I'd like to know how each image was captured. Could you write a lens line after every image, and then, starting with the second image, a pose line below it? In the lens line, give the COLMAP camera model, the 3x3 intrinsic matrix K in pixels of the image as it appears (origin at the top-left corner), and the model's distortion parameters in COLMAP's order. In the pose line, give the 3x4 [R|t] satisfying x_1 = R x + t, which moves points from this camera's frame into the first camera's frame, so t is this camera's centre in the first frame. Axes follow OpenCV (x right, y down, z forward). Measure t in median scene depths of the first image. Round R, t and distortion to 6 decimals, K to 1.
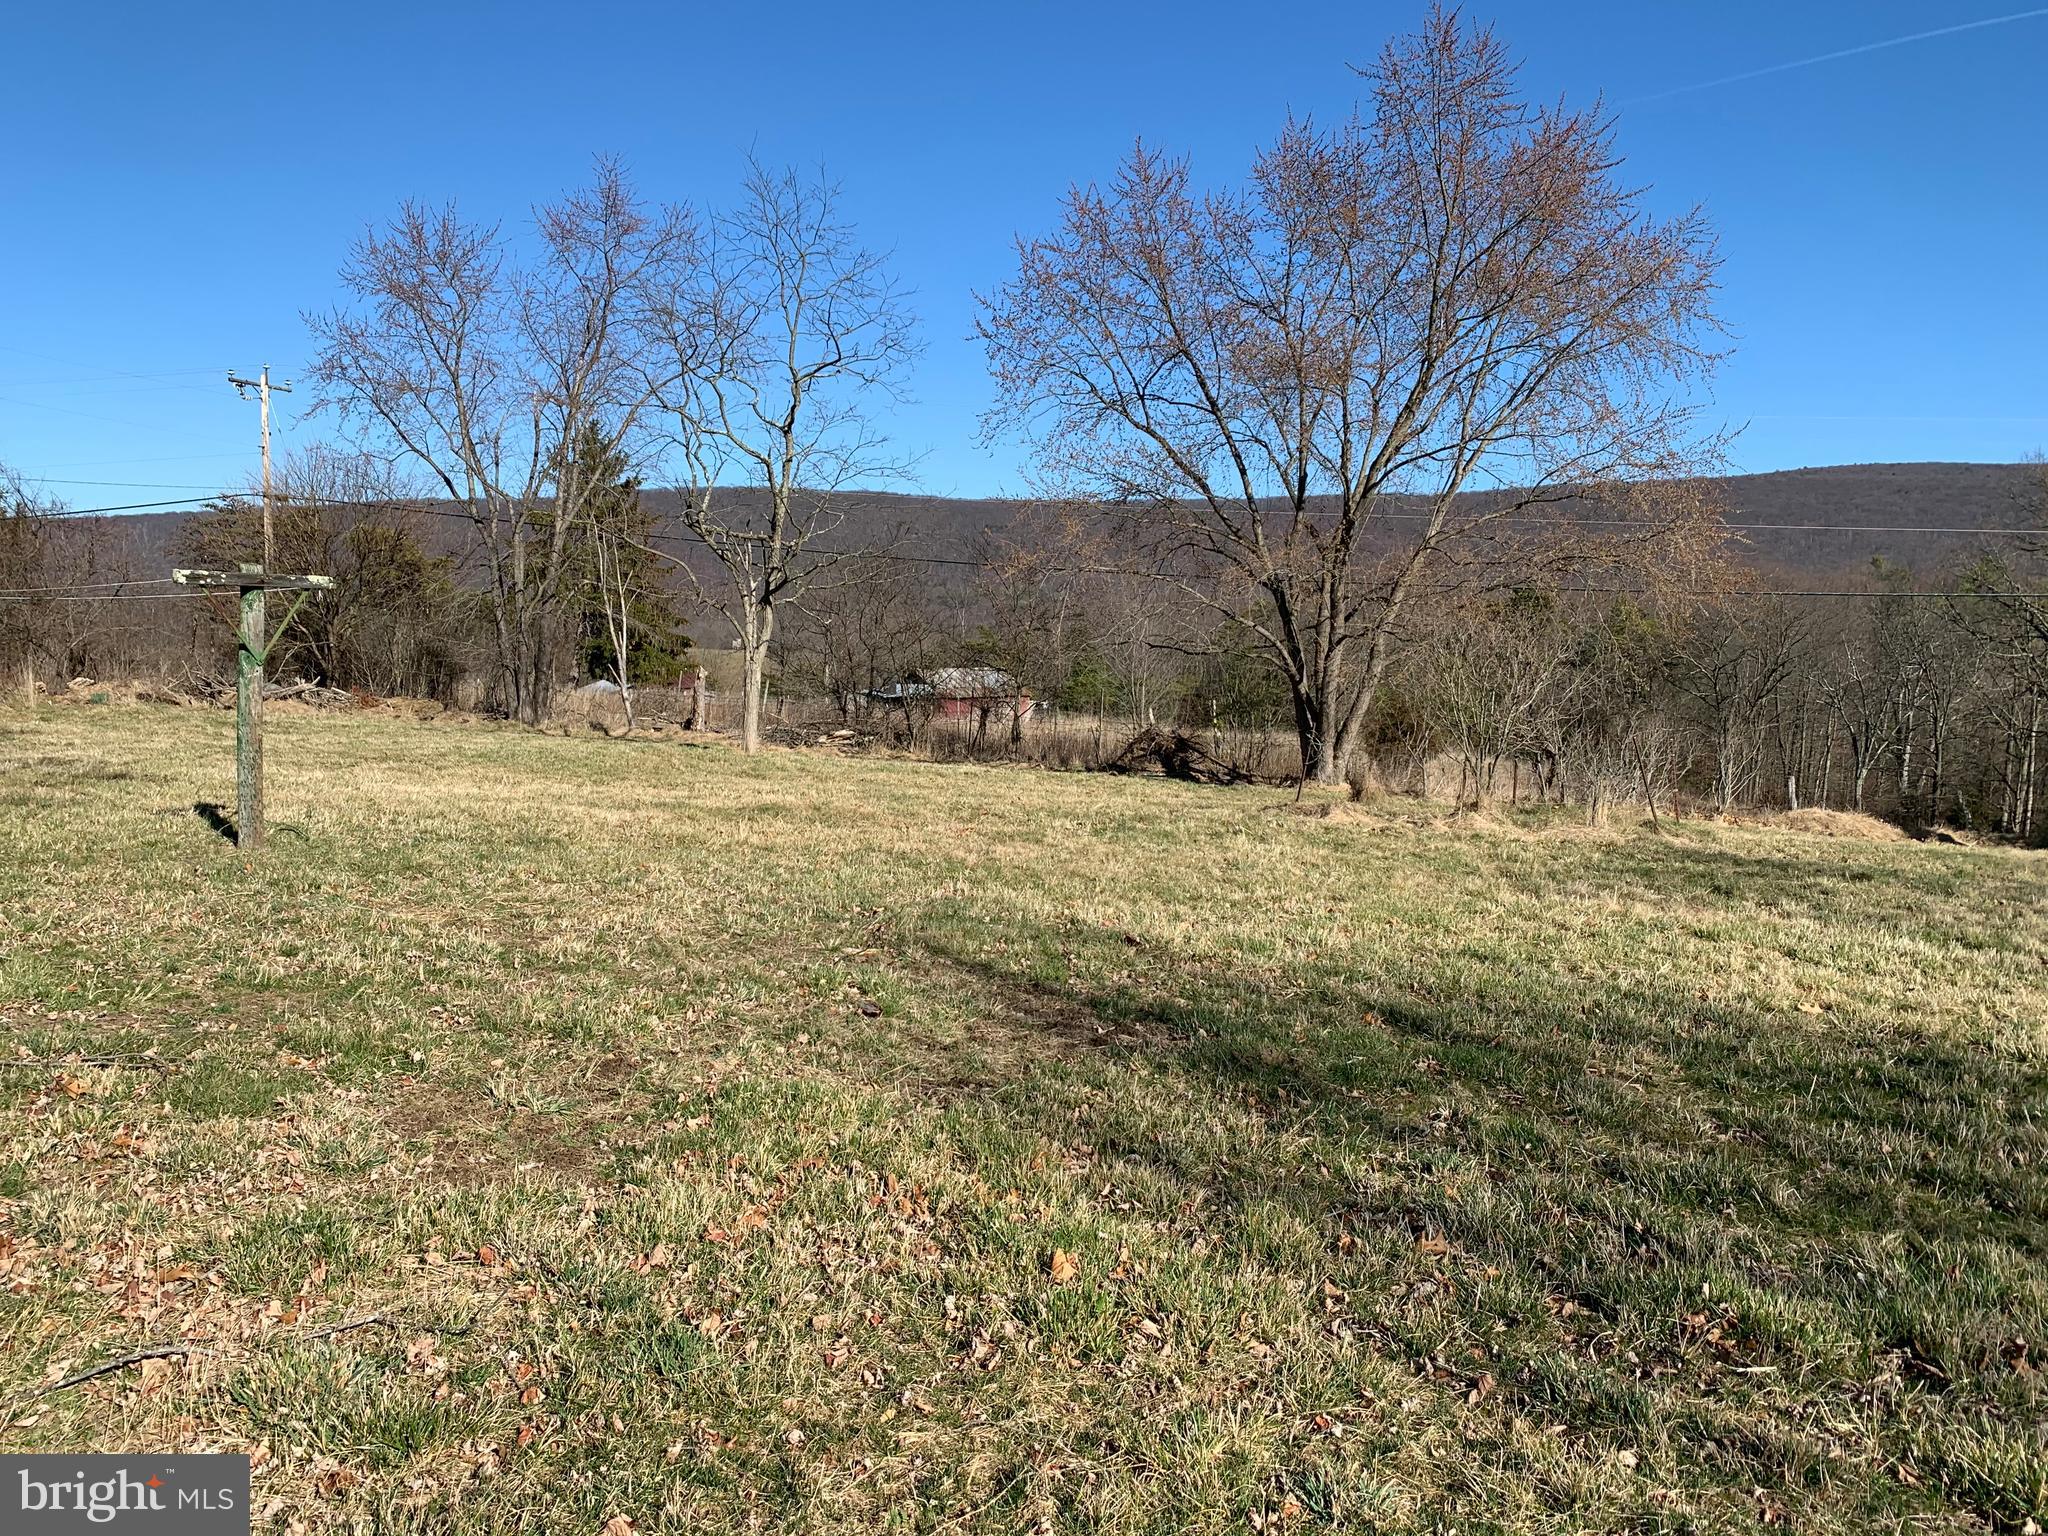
lens RADIAL K [[1578.0, 0, 1013.4], [0, 1578.0, 772.2], [0, 0, 1]] dist [0.037846, -0.056128]
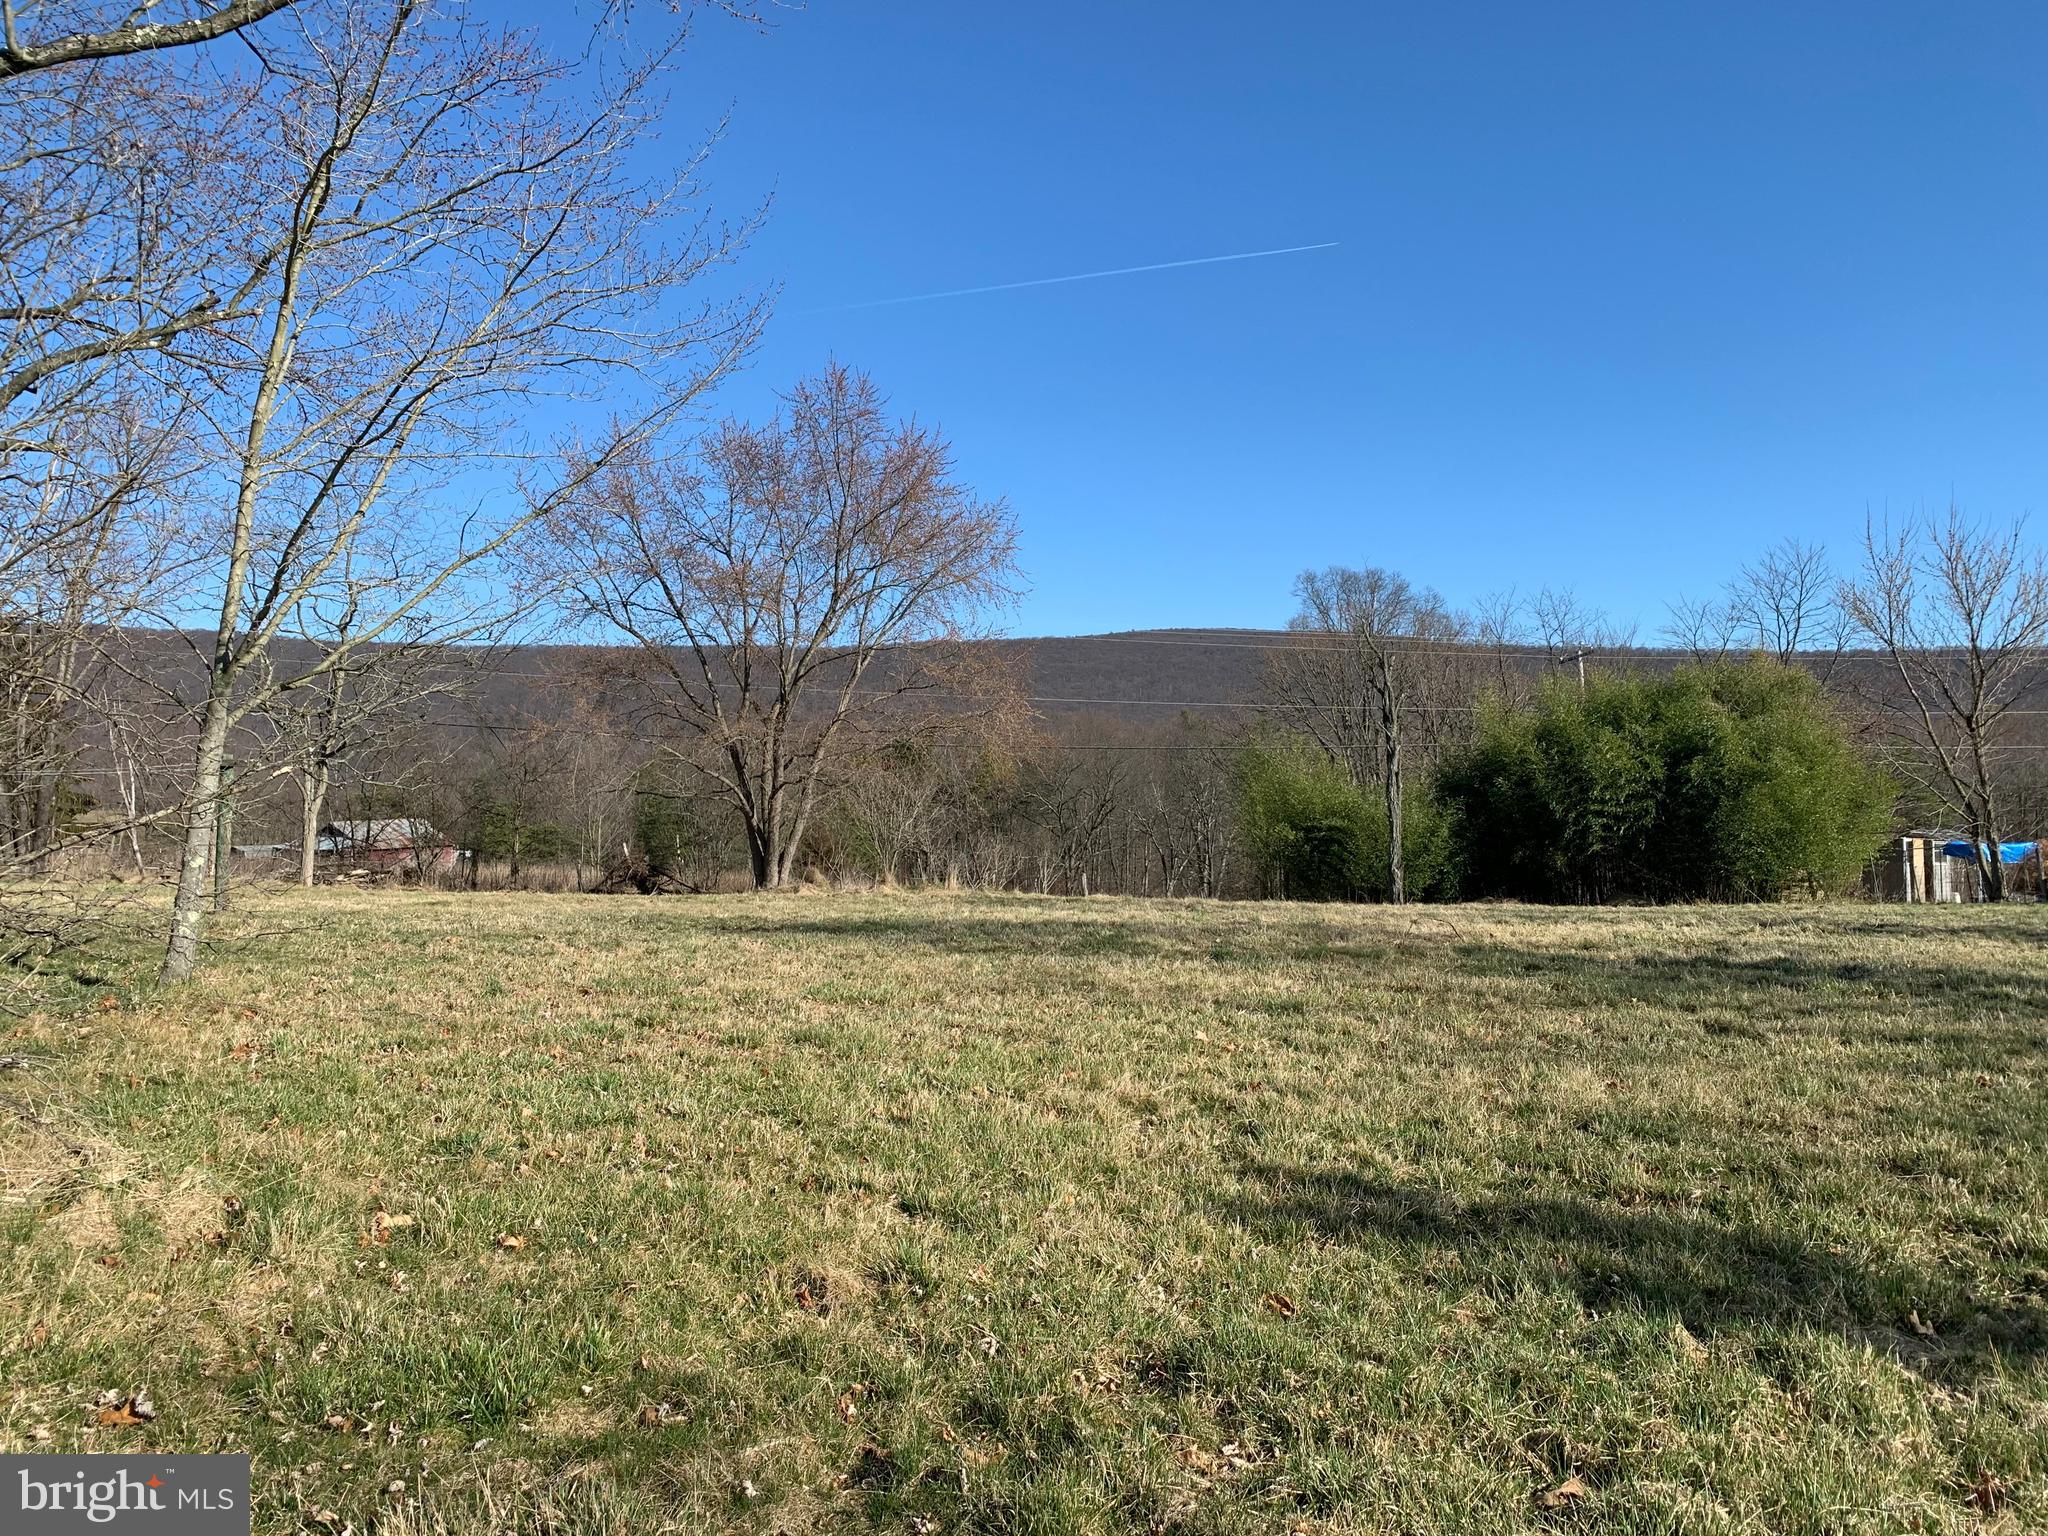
lens RADIAL K [[1578.0, 0, 1024.0], [0, 1578.0, 777.3], [0, 0, 1]] dist [0.037846, -0.056128]
pose [[0.926512, -0.015570, 0.375943, -0.111025], [0.049221, 0.995573, -0.080074, 0.028831], [-0.373032, 0.092694, 0.923177, -0.340642]]
